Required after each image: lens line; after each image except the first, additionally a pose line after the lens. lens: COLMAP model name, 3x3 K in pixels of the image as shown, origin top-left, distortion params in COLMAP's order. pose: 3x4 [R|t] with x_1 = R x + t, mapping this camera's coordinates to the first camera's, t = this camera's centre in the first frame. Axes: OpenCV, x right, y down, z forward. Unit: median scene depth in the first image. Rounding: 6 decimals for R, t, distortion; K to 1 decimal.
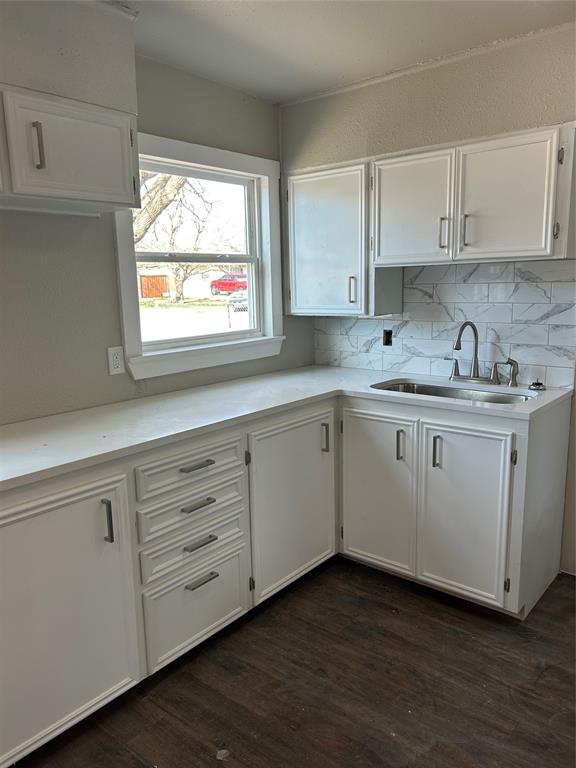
lens RADIAL K [[571.6, 0, 288.0], [0, 571.6, 384.0], [0, 0, 1]] dist [-0.002868, -0.001296]
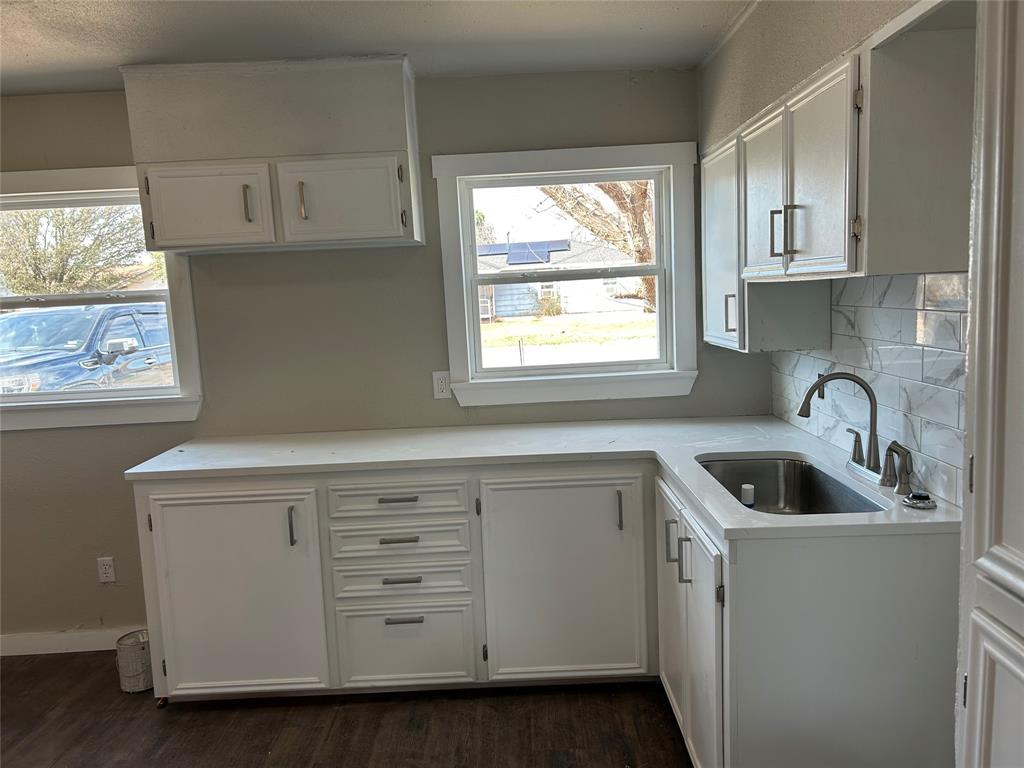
lens RADIAL K [[765.3, 0, 511.6], [0, 765.3, 373.9], [0, 0, 1]] dist [0.004940, 0.000949]
pose [[0.640410, 0.078736, -0.763987, 0.794744], [-0.104848, 0.994381, 0.014591, -0.092545], [0.760843, 0.070758, 0.645067, 0.235327]]
